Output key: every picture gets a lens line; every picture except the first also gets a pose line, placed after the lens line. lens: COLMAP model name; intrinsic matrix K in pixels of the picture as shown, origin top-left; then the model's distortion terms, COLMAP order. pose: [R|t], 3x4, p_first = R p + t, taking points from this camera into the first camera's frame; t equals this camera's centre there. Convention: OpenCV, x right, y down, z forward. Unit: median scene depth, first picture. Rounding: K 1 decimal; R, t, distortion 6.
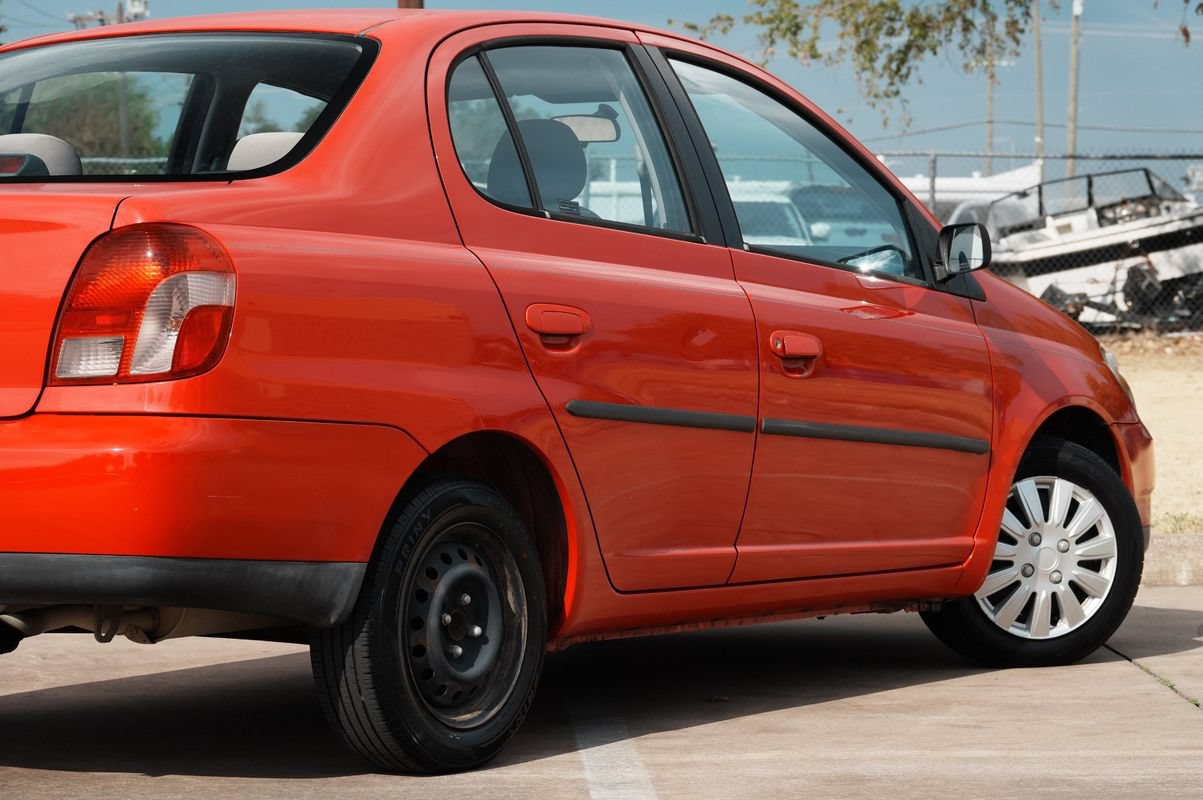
lens RADIAL K [[7111.6, 0, 706.3], [0, 7111.6, 424.6], [0, 0, 1]] dist [0.730298, 0.000000]
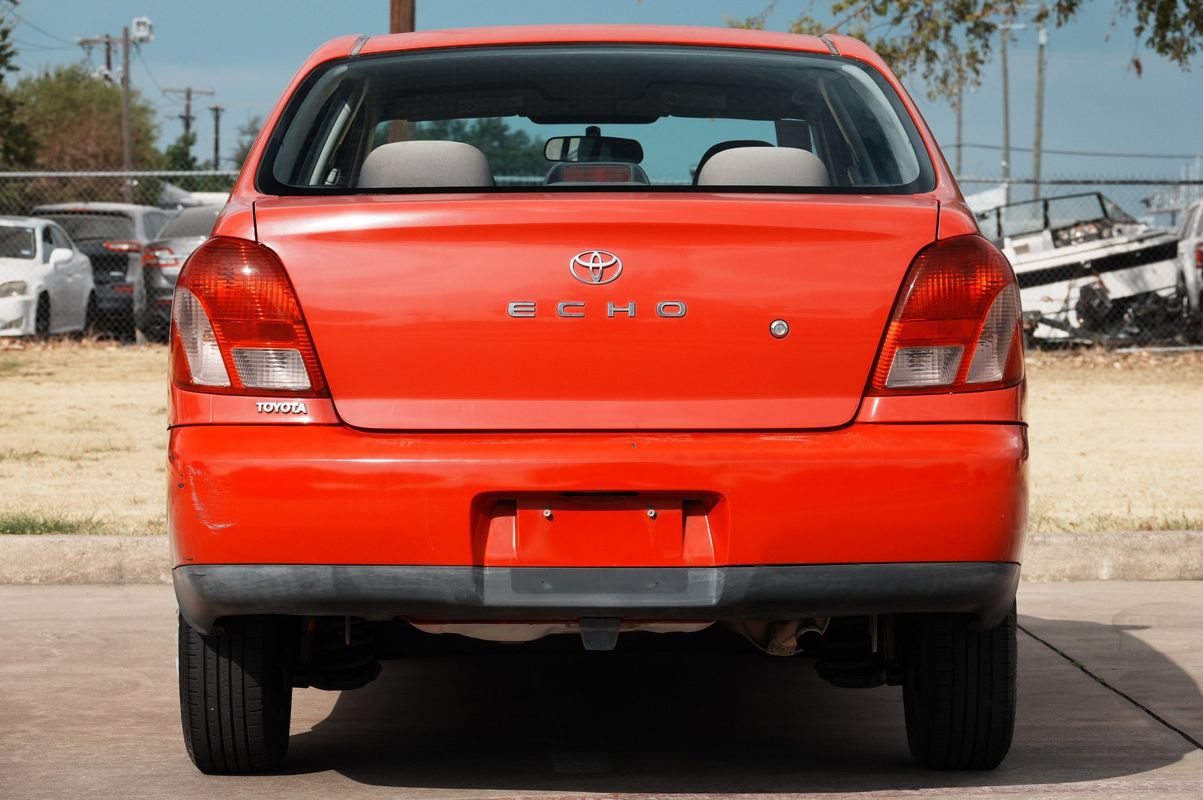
lens RADIAL K [[4460.9, 0, 607.9], [0, 4460.9, 409.4], [0, 0, 1]] dist [0.488883, 0.000000]
pose [[0.999812, 0.005162, 0.018665, -0.022751], [-0.005239, 0.999978, 0.004066, -0.006048], [-0.018644, -0.004163, 0.999818, 0.330205]]
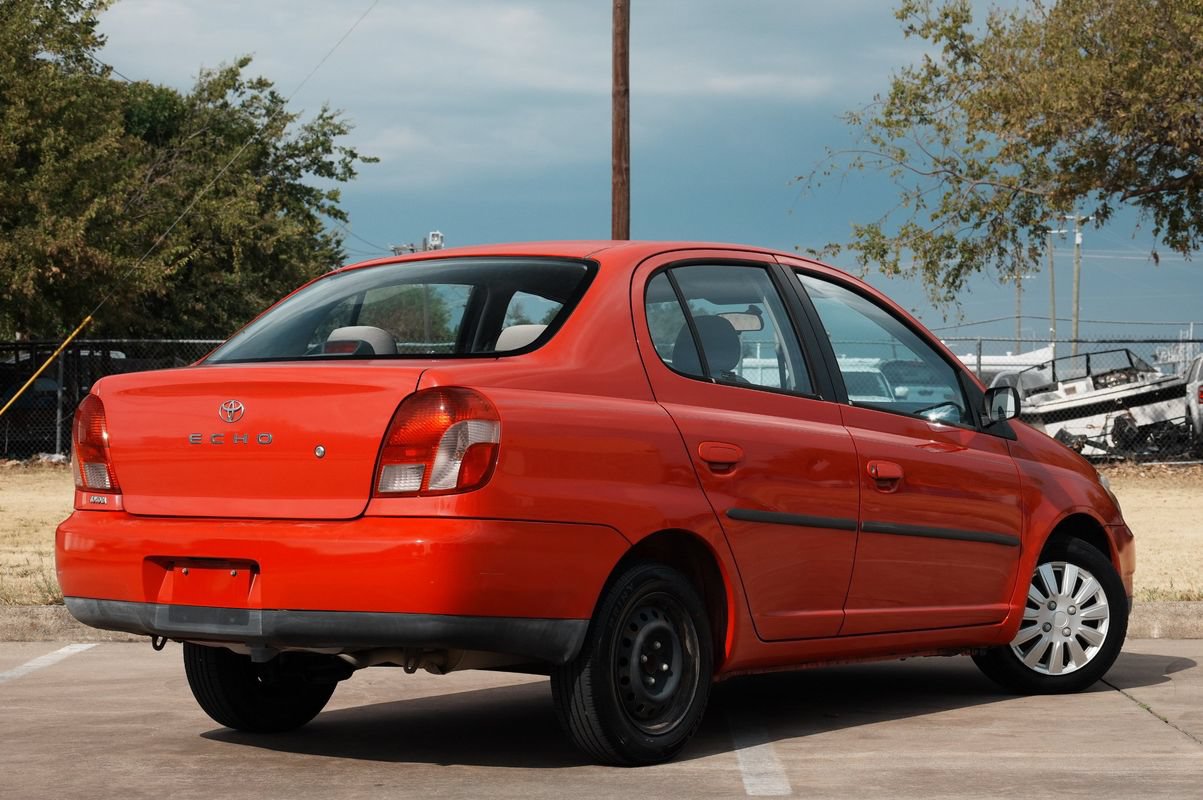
lens RADIAL K [[4905.8, 0, 631.1], [0, 4905.8, 381.7], [0, 0, 1]] dist [0.470098, 0.000000]
pose [[0.999235, 0.000491, -0.039109, 0.000105], [-0.001633, 0.999573, -0.029166, 0.000078], [0.039078, 0.029208, 0.998809, -0.003728]]
